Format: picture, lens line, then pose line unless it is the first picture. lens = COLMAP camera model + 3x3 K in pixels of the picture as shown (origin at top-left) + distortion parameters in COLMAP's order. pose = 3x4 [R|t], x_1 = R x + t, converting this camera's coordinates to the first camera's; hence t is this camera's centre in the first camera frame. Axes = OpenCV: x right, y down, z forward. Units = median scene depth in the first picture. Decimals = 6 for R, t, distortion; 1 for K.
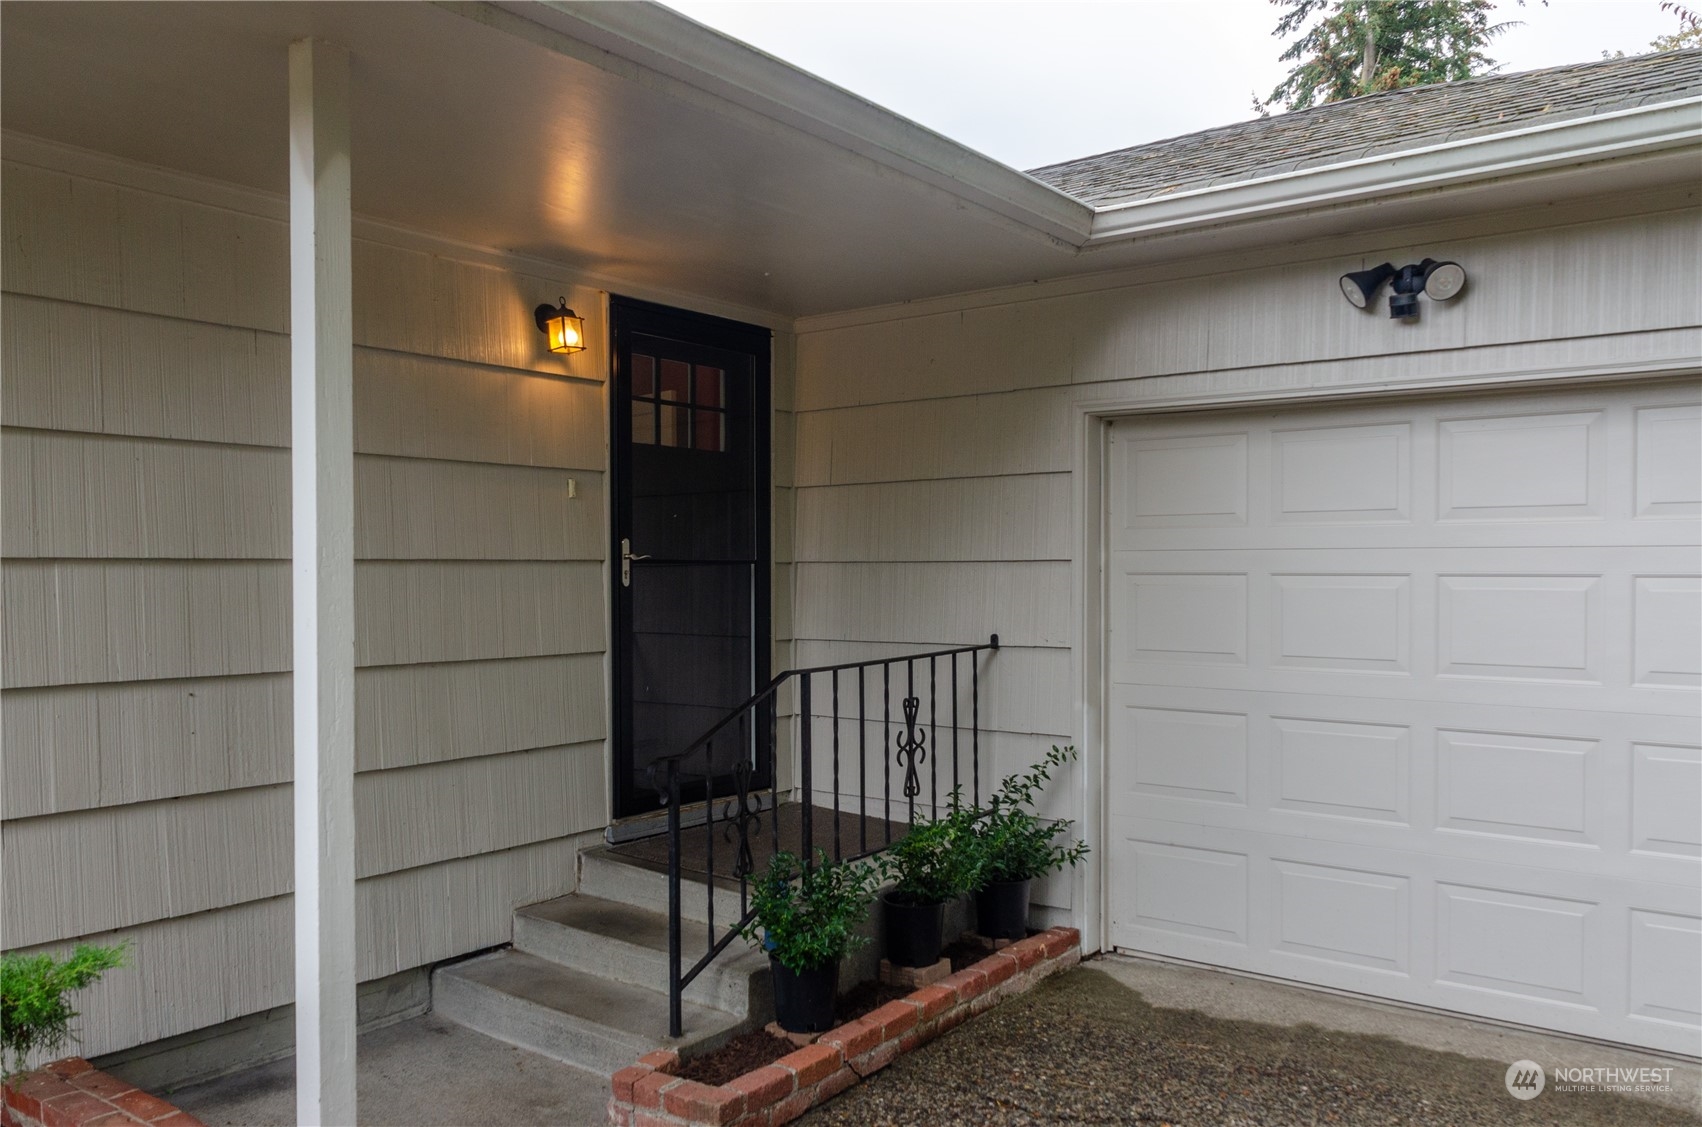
lens RADIAL K [[1361.8, 0, 839.4], [0, 1361.8, 577.6], [0, 0, 1]] dist [0.023756, -0.025223]
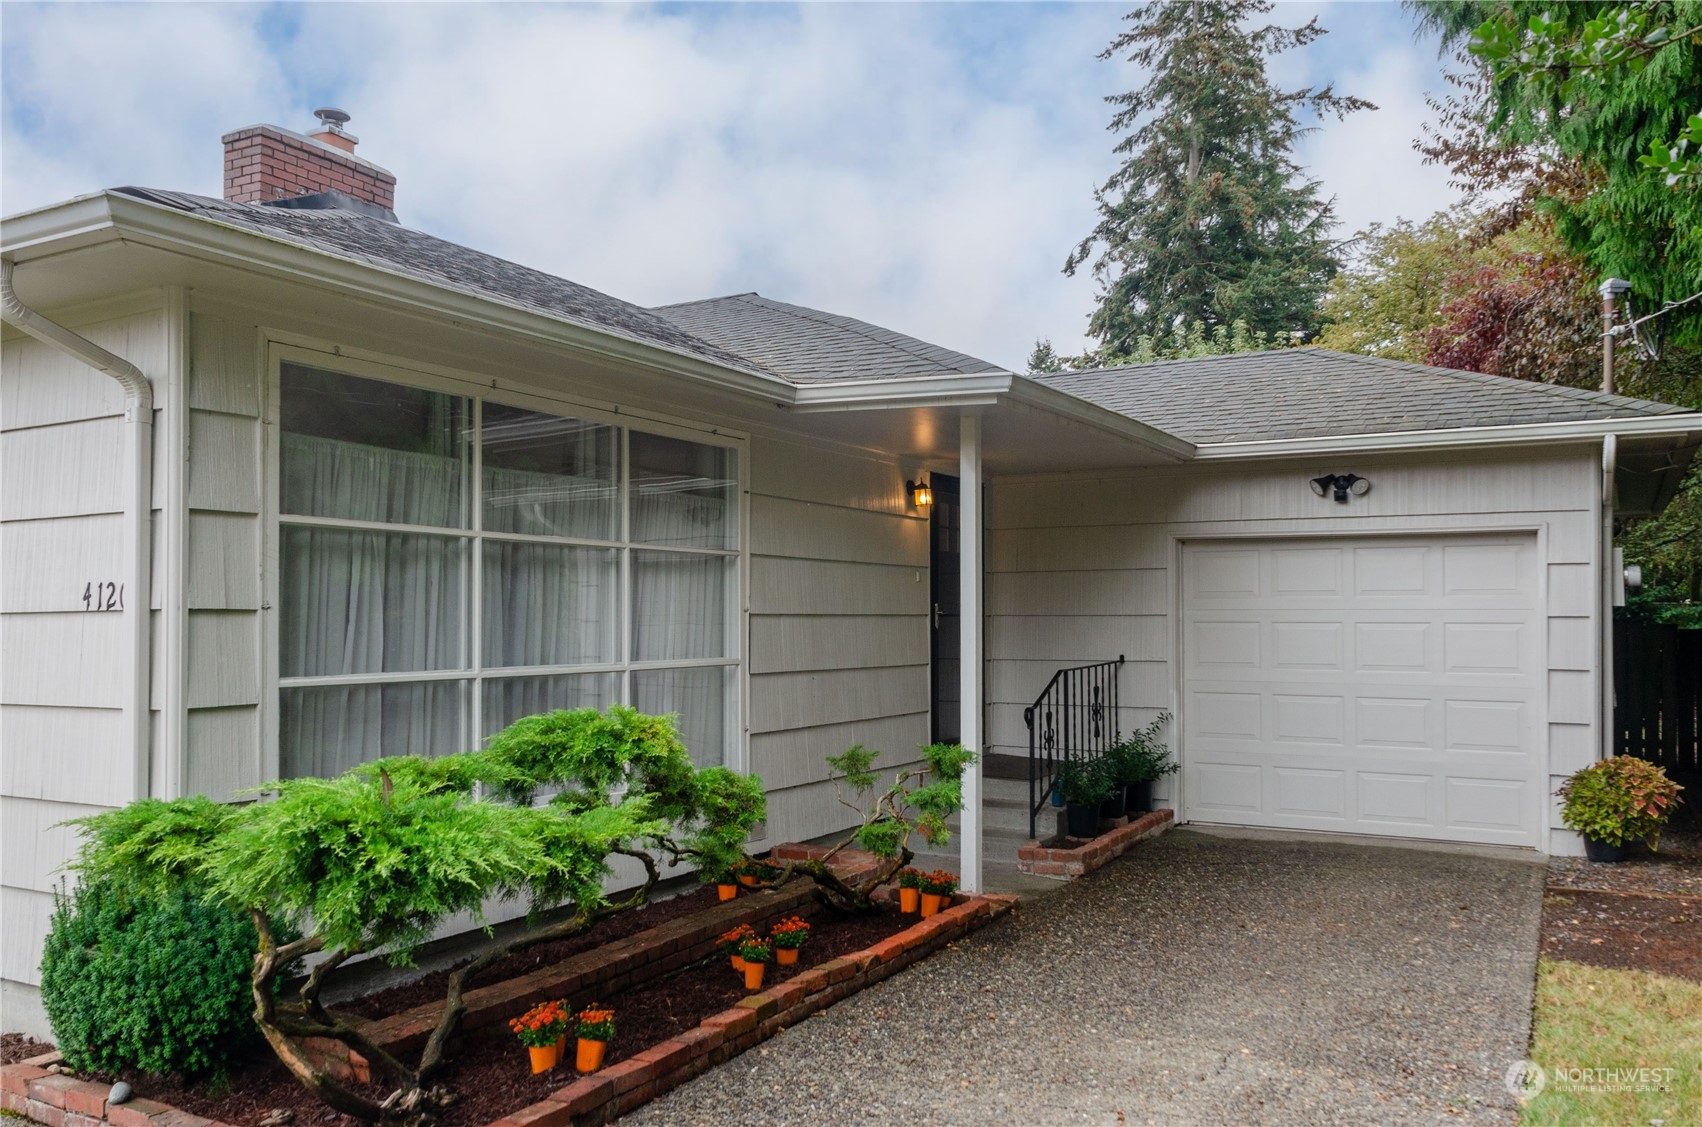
lens RADIAL K [[1361.8, 0, 866.2], [0, 1361.8, 563.2], [0, 0, 1]] dist [0.023756, -0.025223]
pose [[0.989949, 0.007149, 0.141245, -0.518291], [-0.001078, 0.999074, -0.043010, -0.002447], [-0.141422, 0.042426, 0.989040, -0.831577]]
